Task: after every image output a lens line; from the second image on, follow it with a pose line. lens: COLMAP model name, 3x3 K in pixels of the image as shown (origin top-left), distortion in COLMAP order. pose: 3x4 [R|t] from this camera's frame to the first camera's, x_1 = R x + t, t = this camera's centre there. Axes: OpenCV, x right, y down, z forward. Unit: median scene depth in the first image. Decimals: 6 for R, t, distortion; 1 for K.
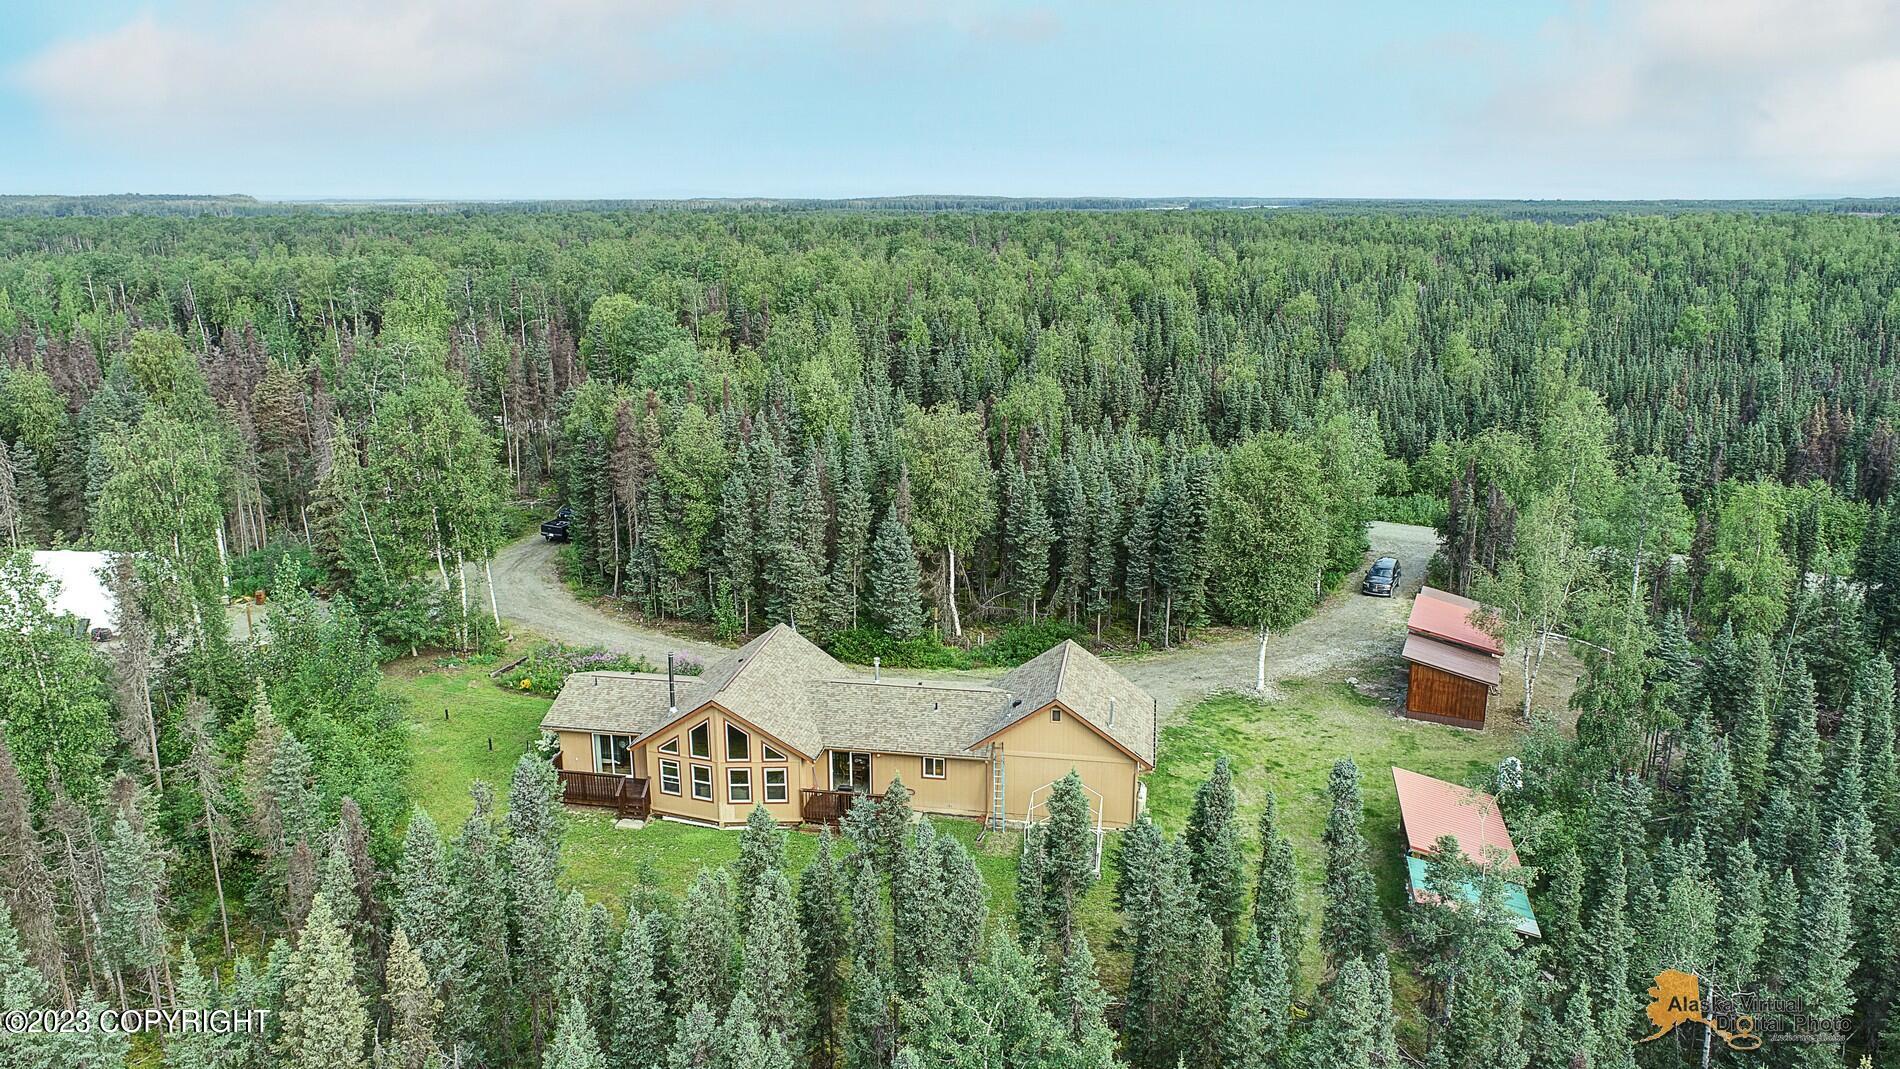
lens RADIAL K [[1276.7, 0, 950.0], [0, 1276.7, 534.5], [0, 0, 1]] dist [-0.011828, -0.000042]
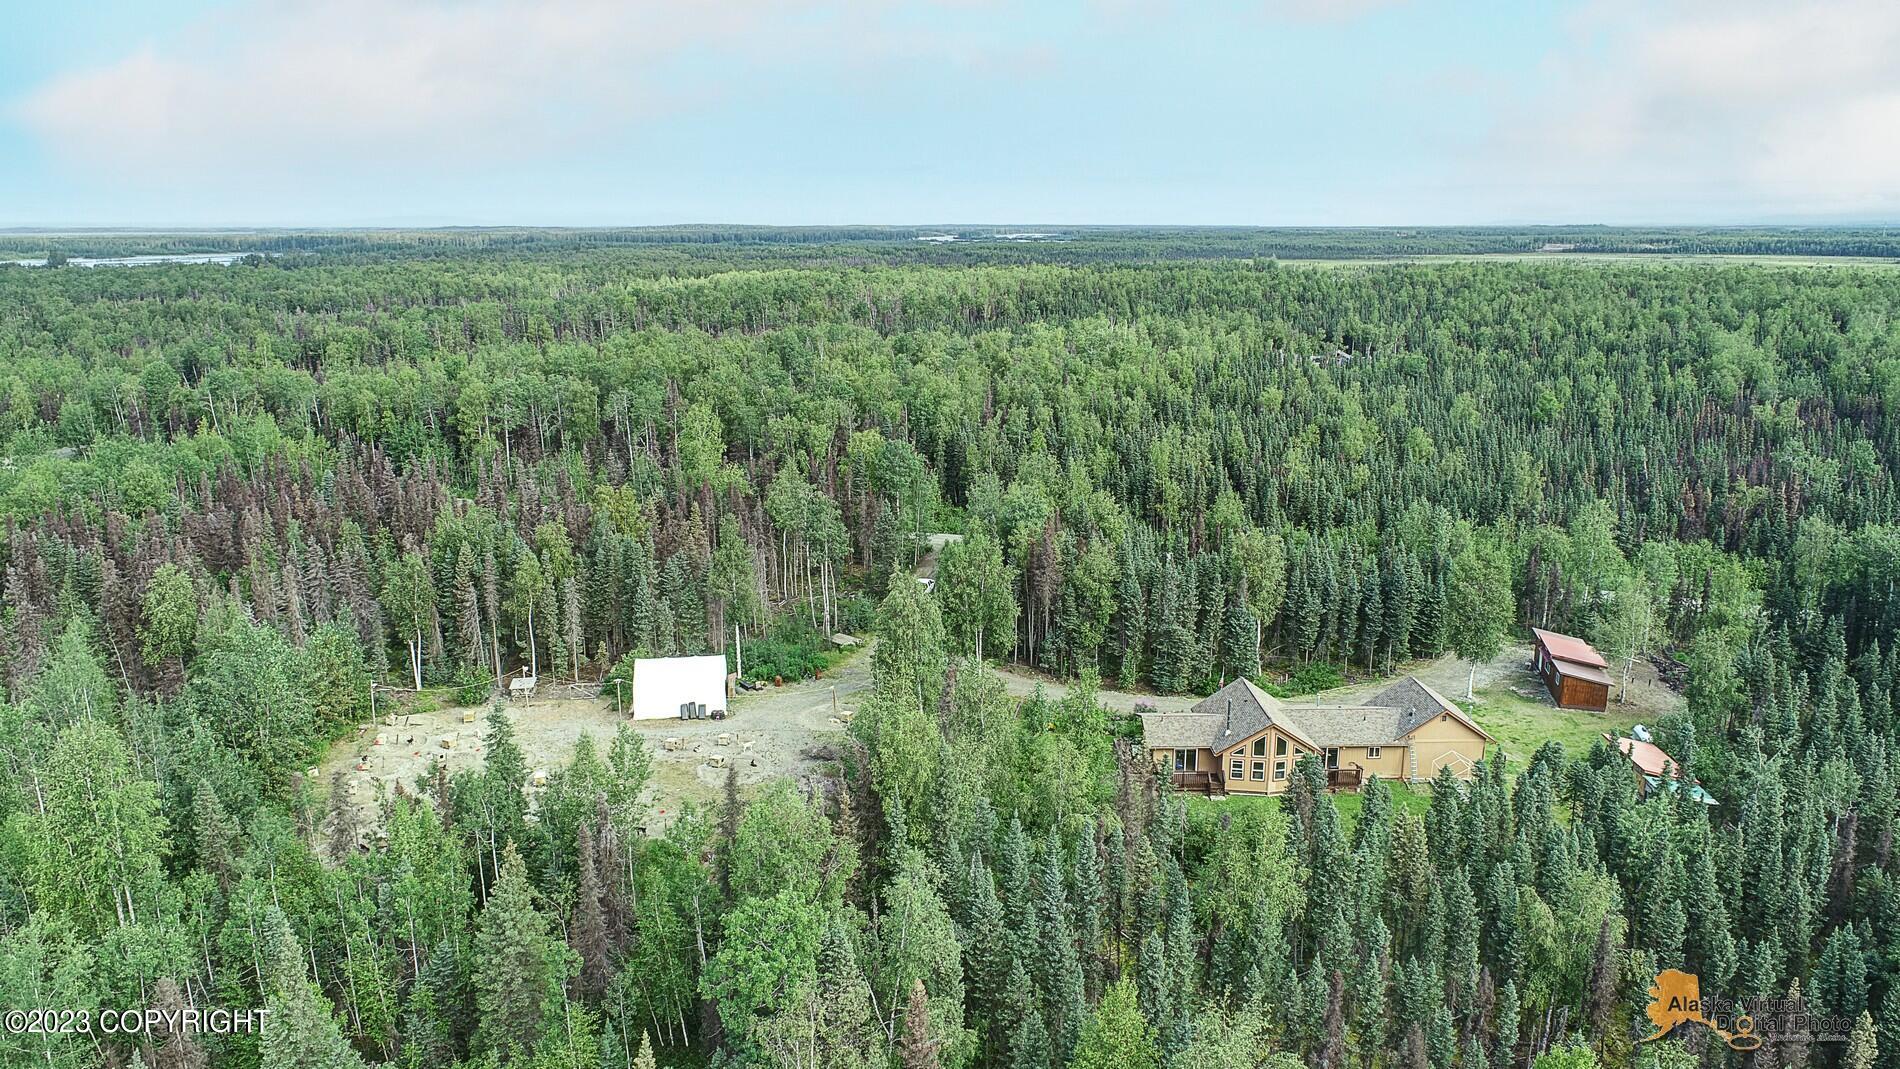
lens RADIAL K [[1276.7, 0, 950.0], [0, 1276.7, 534.5], [0, 0, 1]] dist [-0.011828, -0.000042]
pose [[0.983140, -0.045156, 0.177194, -0.897390], [0.048682, 0.998693, -0.015596, -0.124175], [-0.176258, 0.023959, 0.984052, -0.662997]]
